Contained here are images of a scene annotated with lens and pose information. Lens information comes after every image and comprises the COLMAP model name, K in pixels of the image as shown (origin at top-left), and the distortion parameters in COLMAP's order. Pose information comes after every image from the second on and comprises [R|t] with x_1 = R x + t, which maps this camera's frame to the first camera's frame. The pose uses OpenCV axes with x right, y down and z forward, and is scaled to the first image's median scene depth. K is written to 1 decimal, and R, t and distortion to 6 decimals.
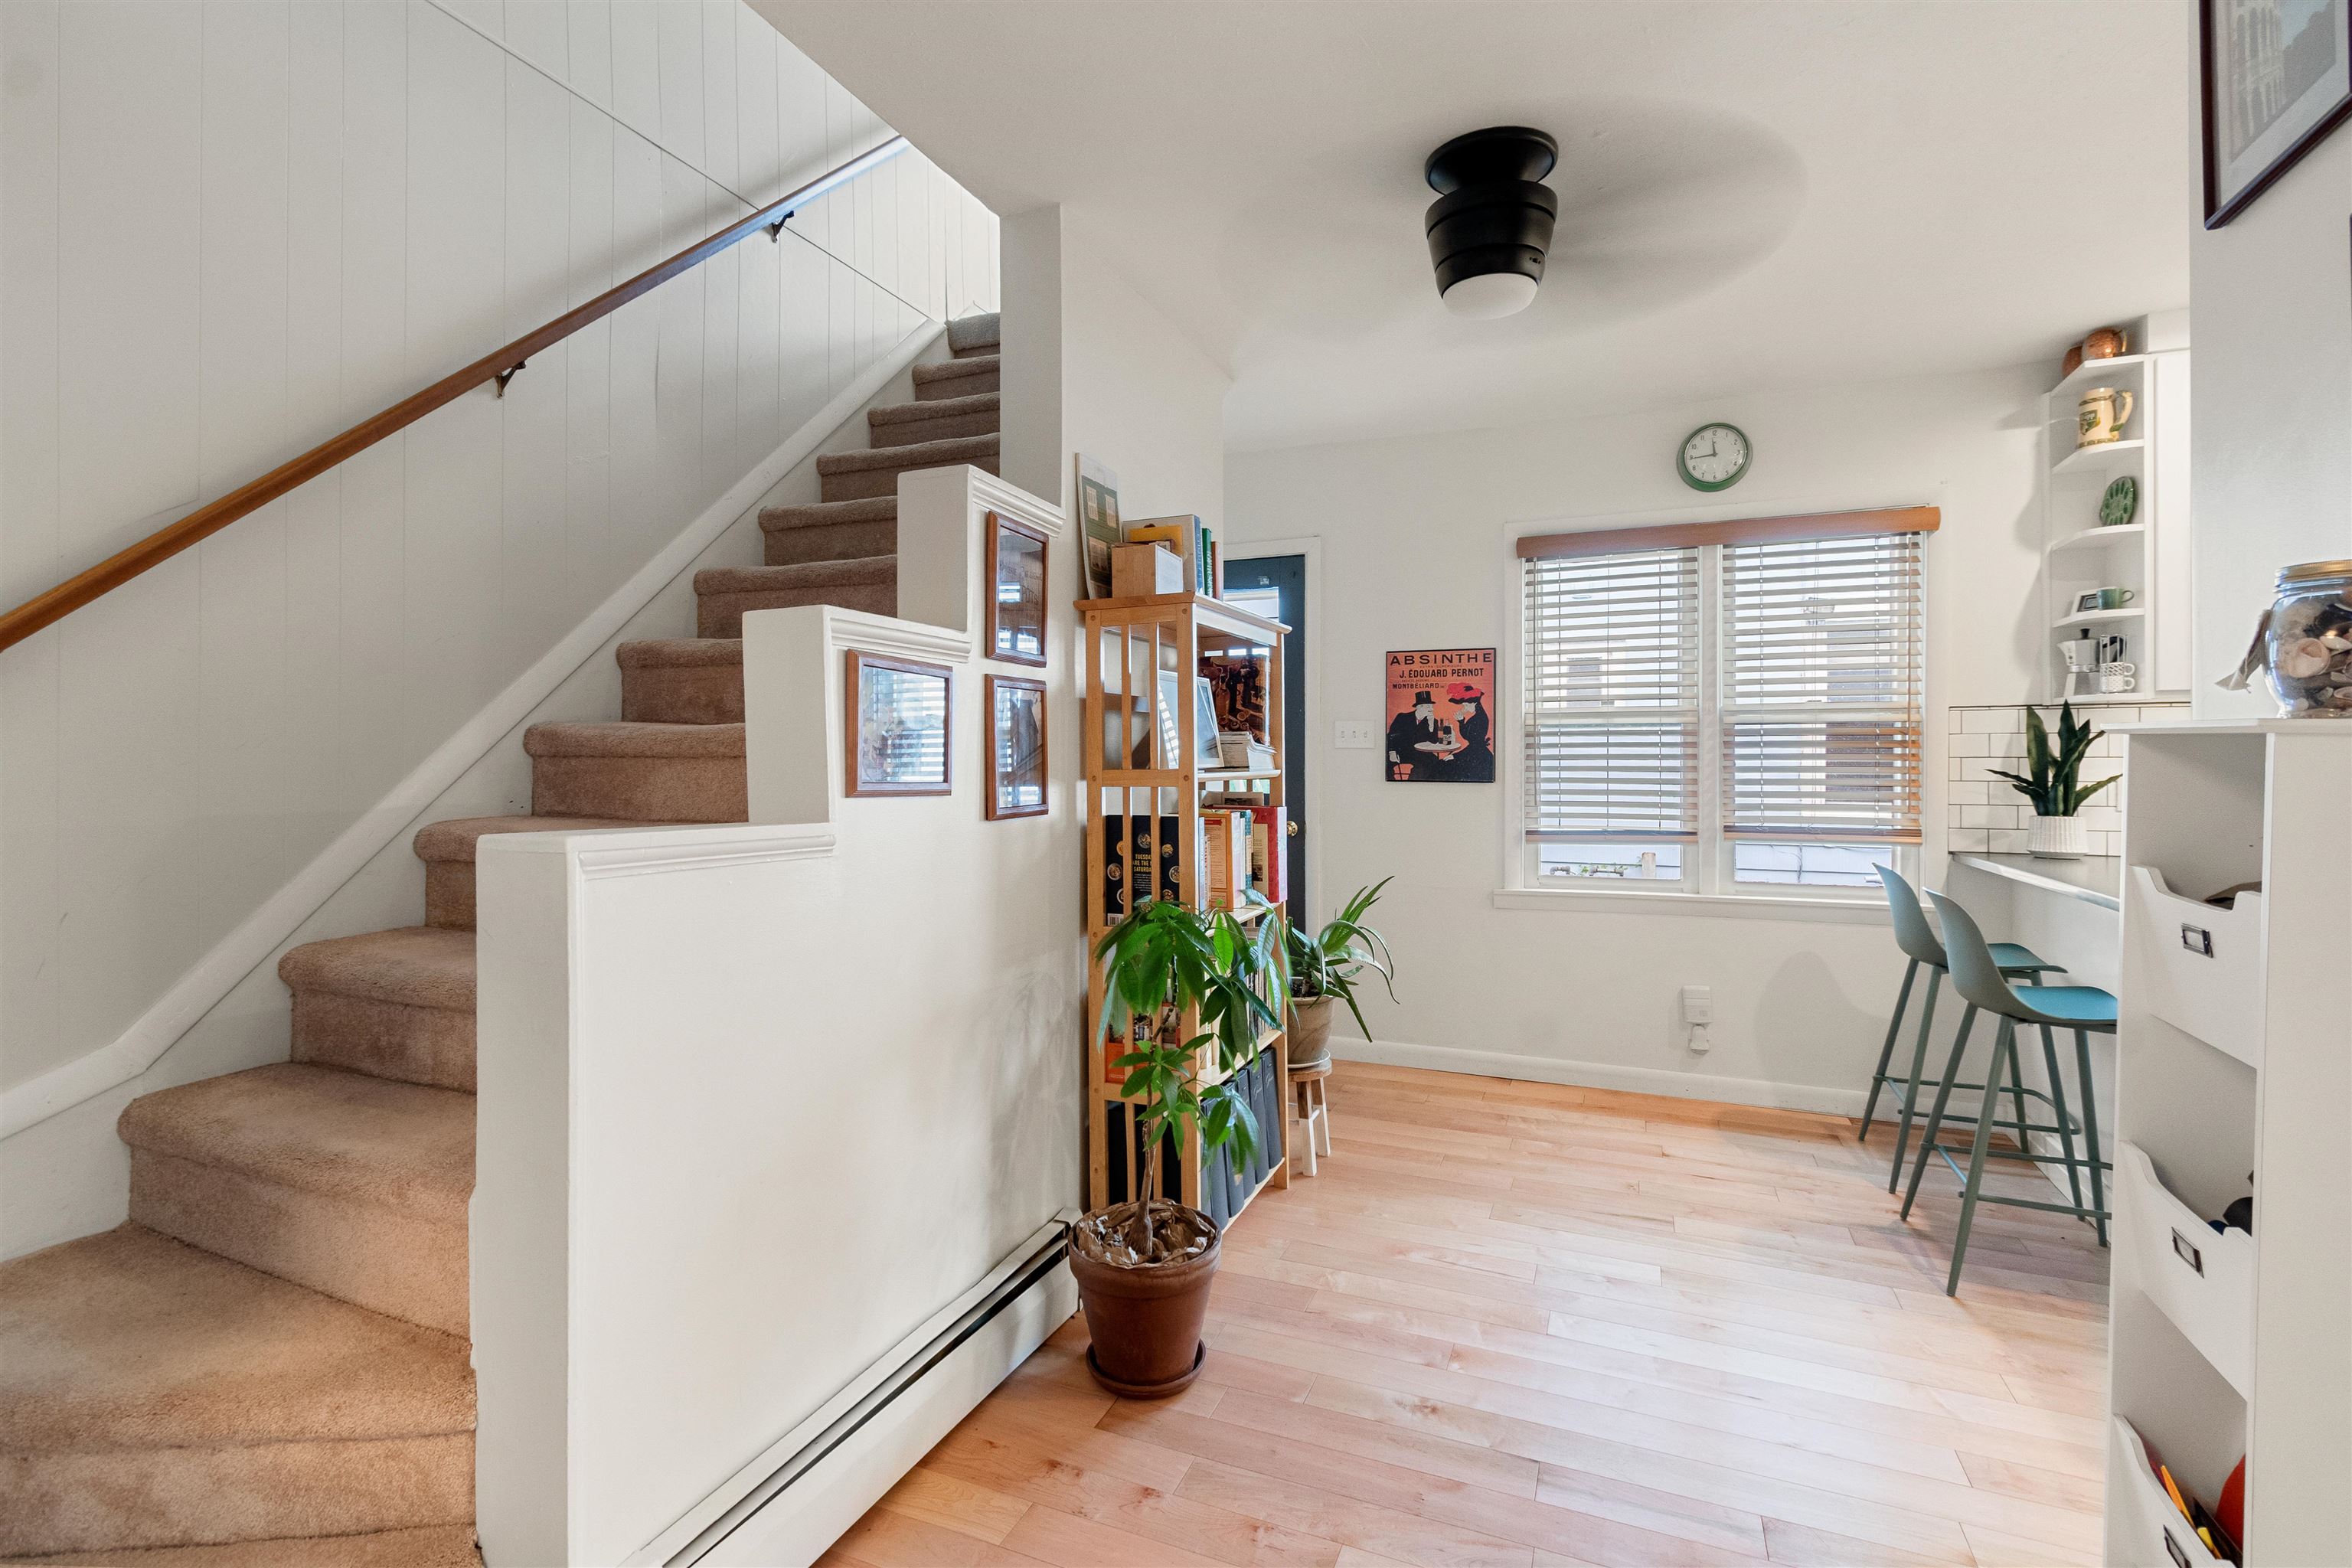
lens RADIAL K [[1043.1, 0, 1180.6], [0, 1043.1, 777.7], [0, 0, 1]] dist [0.006523, -0.003021]
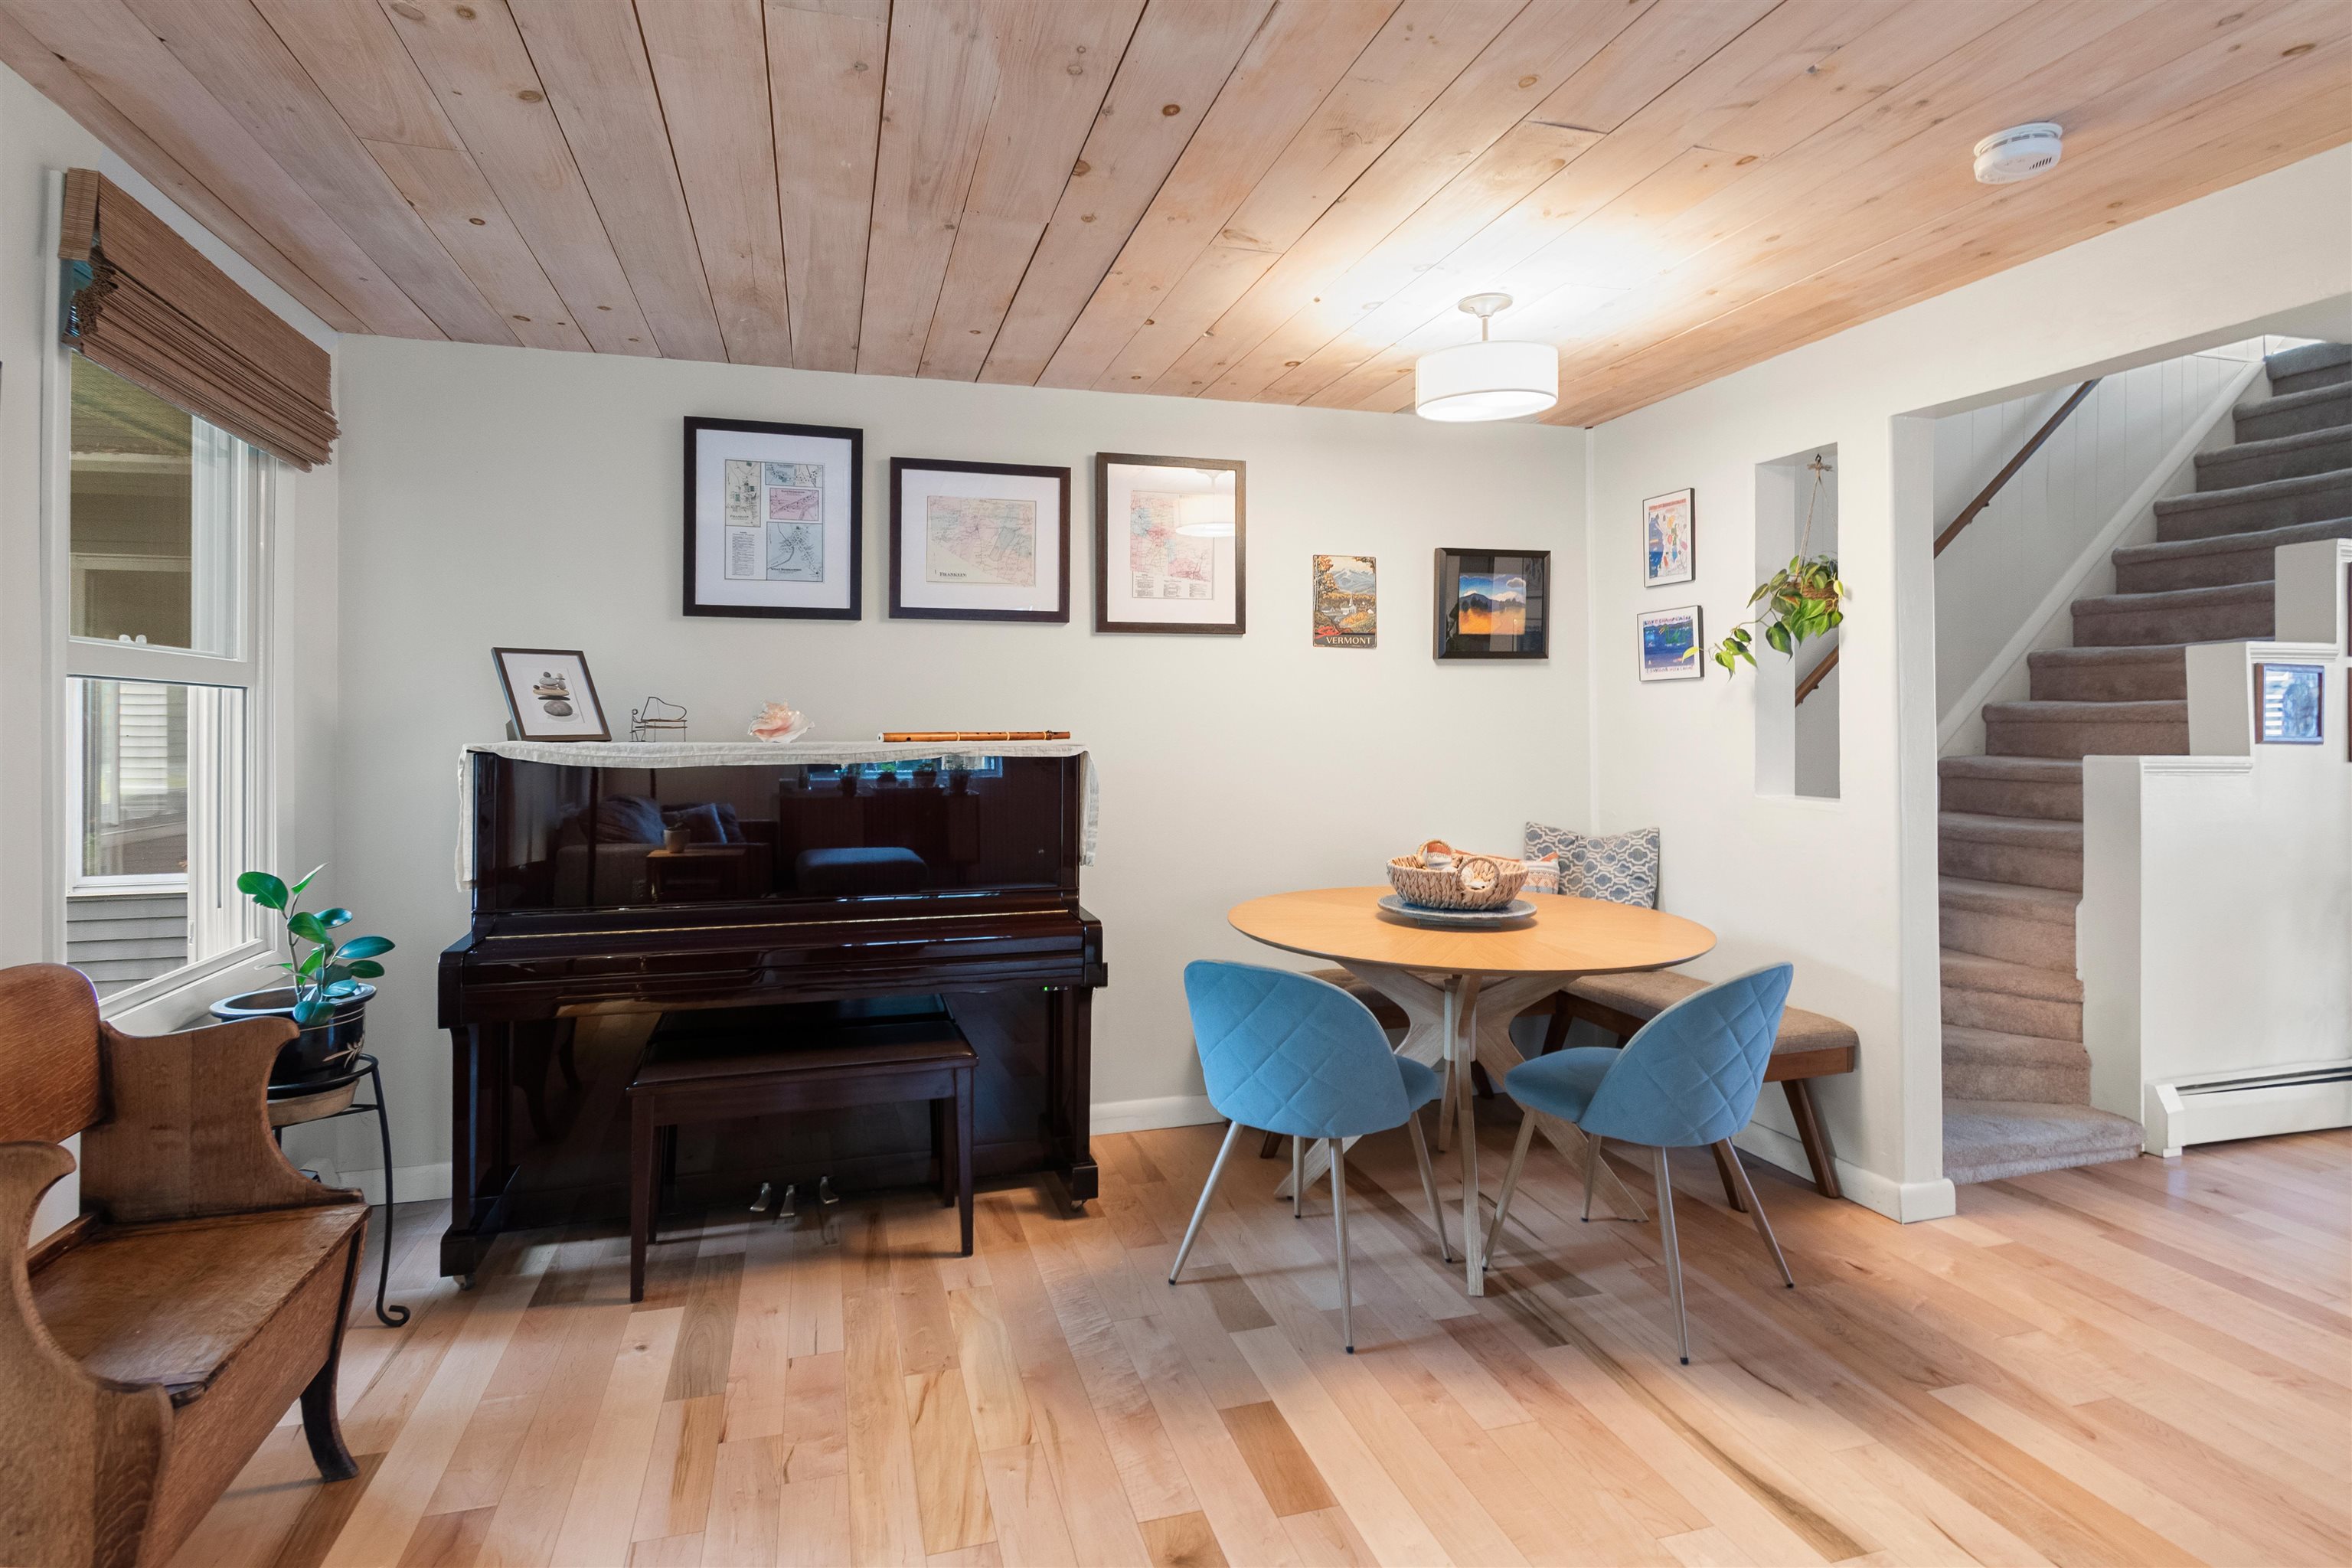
lens RADIAL K [[1200.9, 0, 1173.3], [0, 1200.9, 727.4], [0, 0, 1]] dist [-0.001328, -0.000276]
pose [[0.632405, -0.001533, -0.774636, 0.092984], [-0.008105, 0.999930, -0.008596, 0.020430], [0.774595, 0.011715, 0.632349, -1.569458]]
